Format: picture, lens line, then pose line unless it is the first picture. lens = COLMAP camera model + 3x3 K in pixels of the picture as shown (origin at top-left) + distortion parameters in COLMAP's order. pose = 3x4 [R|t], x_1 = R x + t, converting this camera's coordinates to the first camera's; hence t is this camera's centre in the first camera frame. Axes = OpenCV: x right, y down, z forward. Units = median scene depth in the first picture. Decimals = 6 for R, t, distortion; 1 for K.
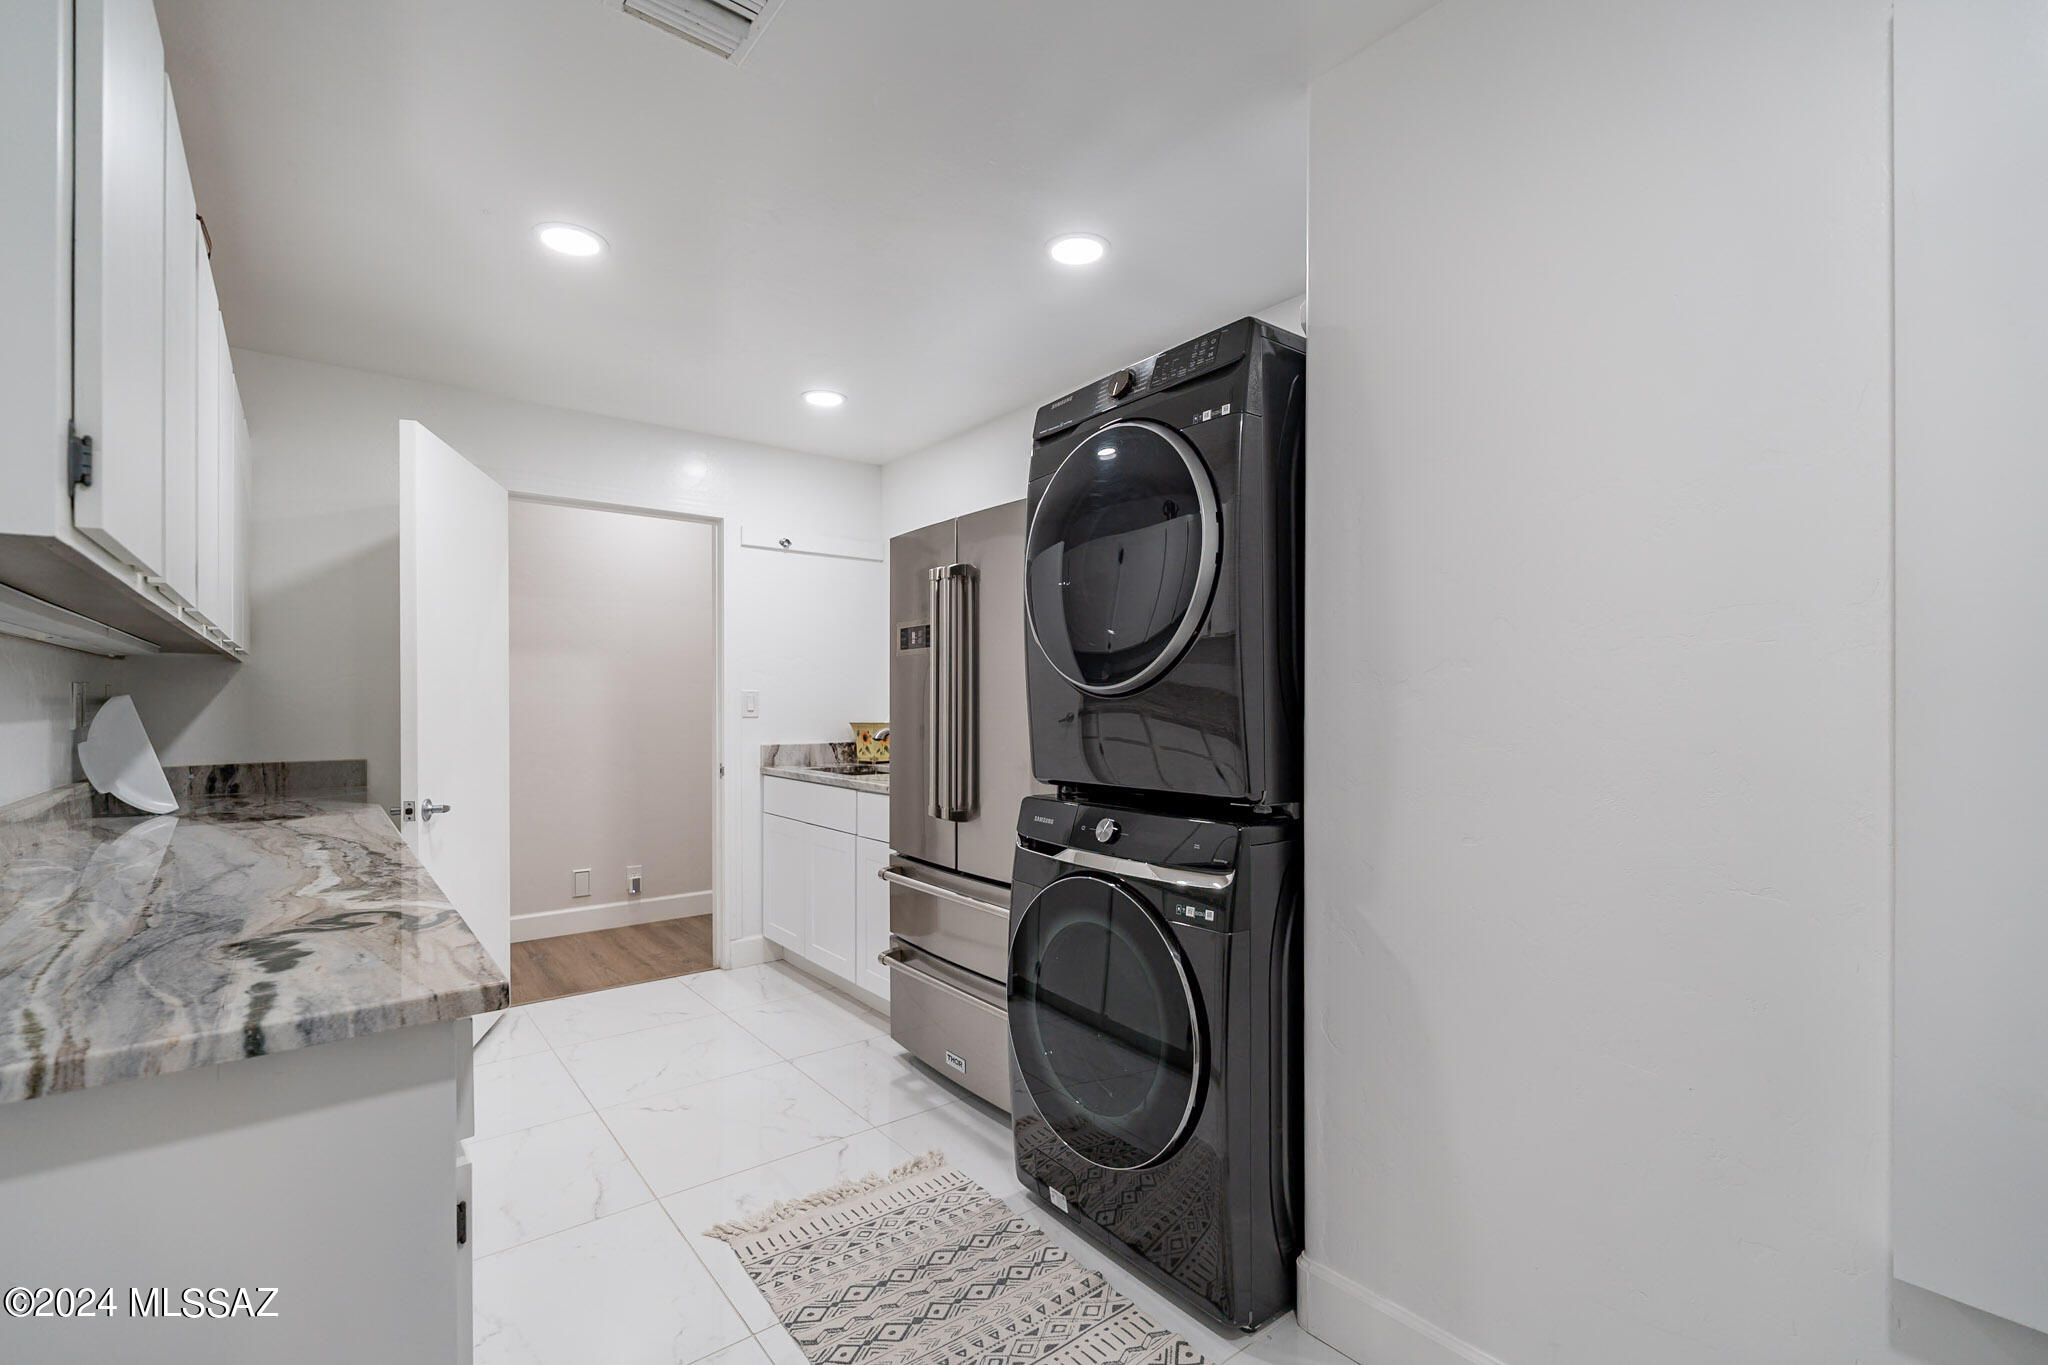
lens RADIAL K [[901.0, 0, 1025.8], [0, 901.0, 683.8], [0, 0, 1]] dist [-0.001089, 0.000399]
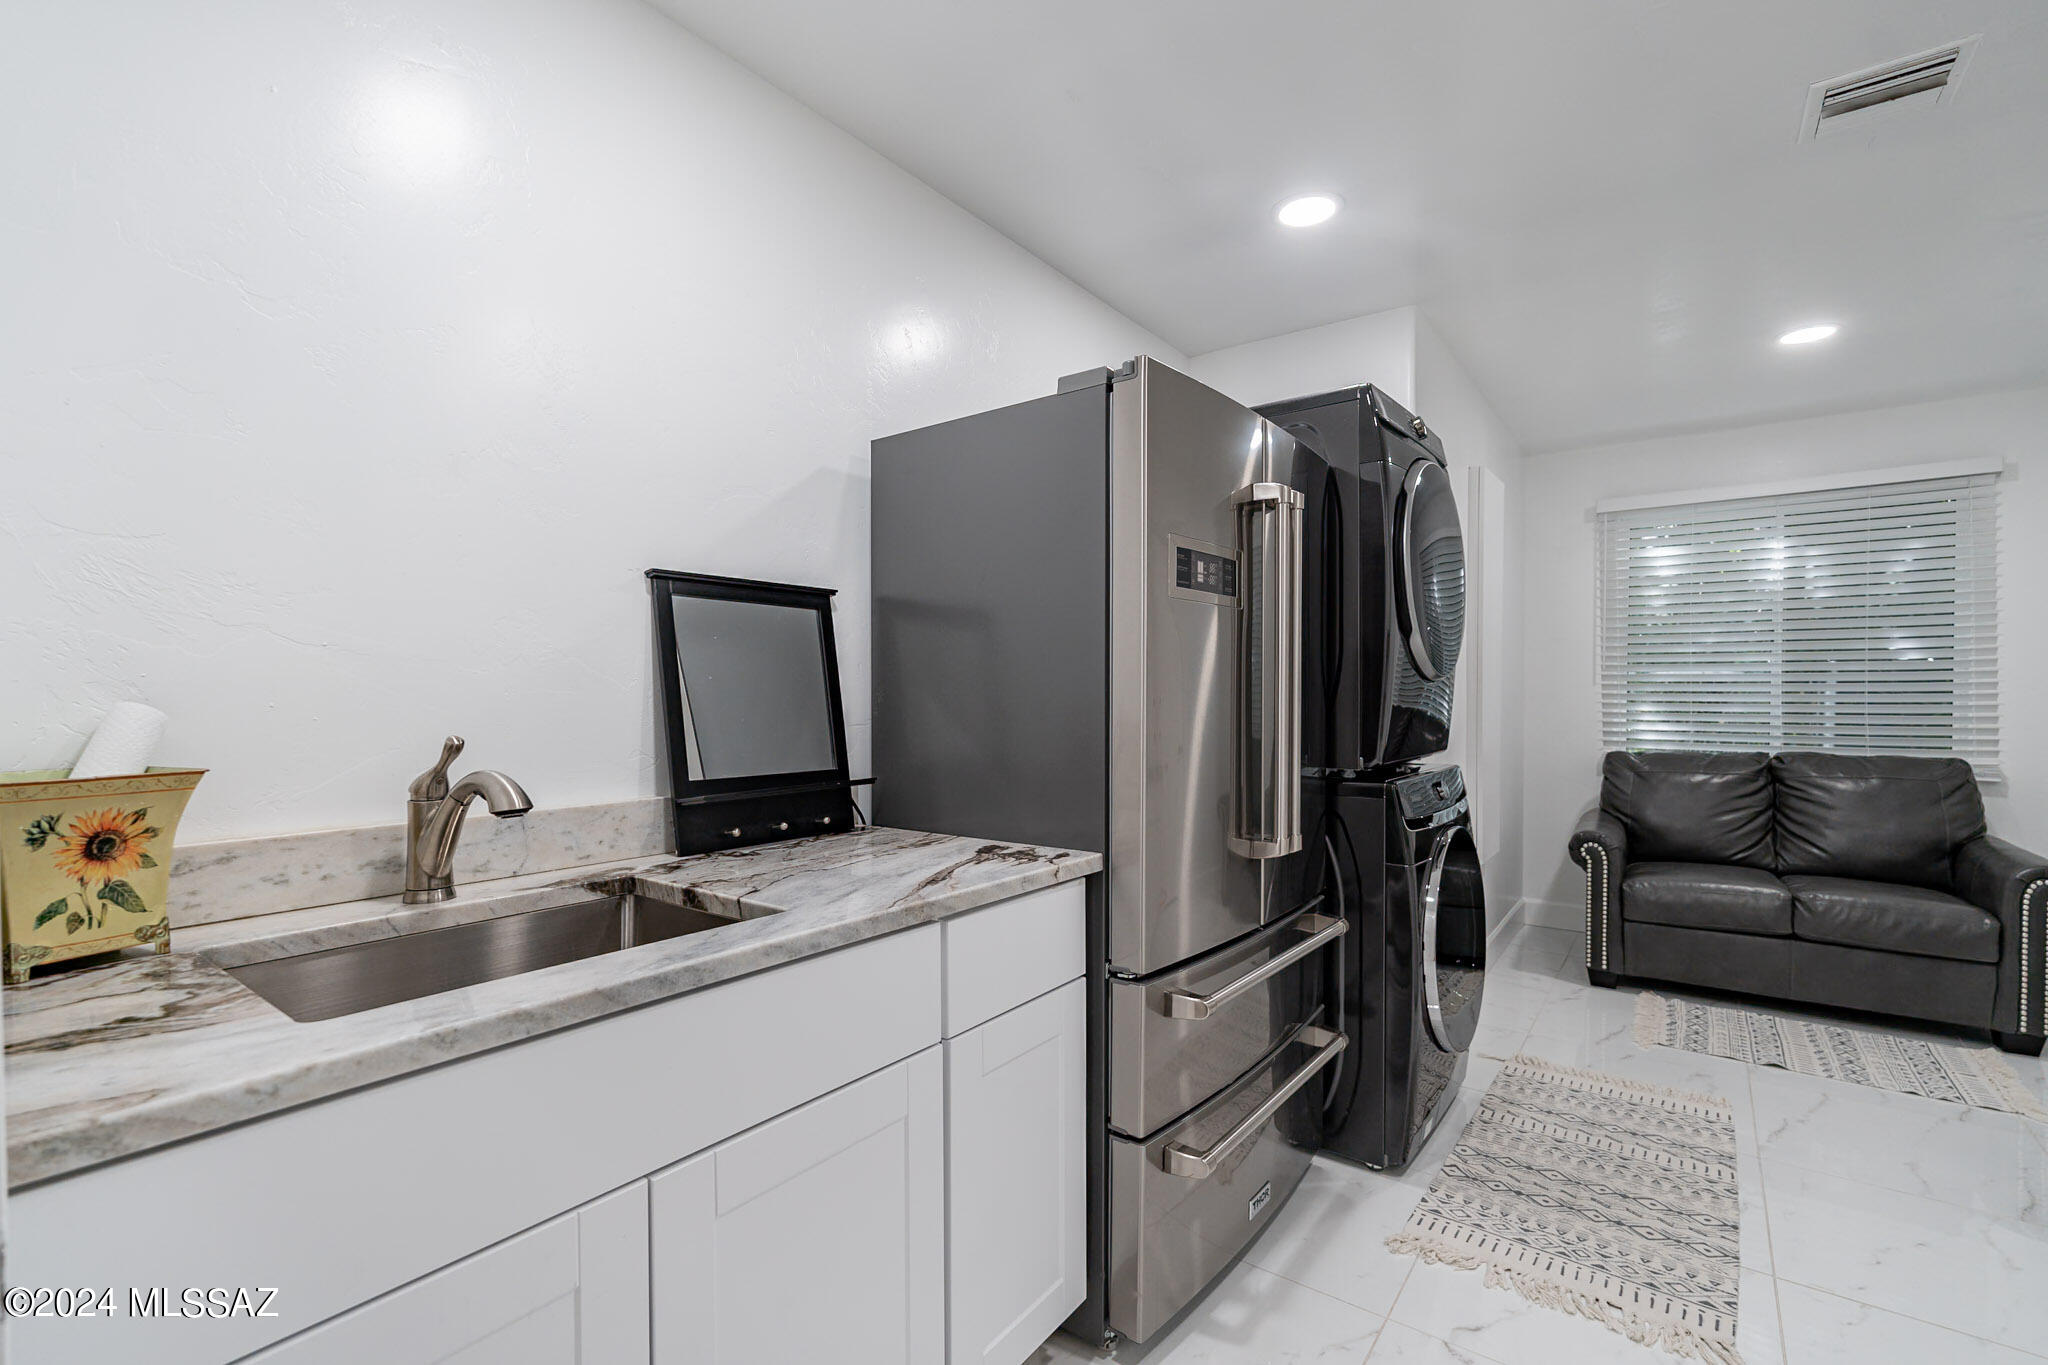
lens RADIAL K [[901.0, 0, 1025.2], [0, 901.0, 702.8], [0, 0, 1]] dist [-0.001089, 0.000399]
pose [[-0.245266, -0.016965, 0.969307, -0.964417], [-0.017874, 0.999756, 0.012975, 0.038524], [-0.969291, -0.014143, -0.245509, 1.855762]]
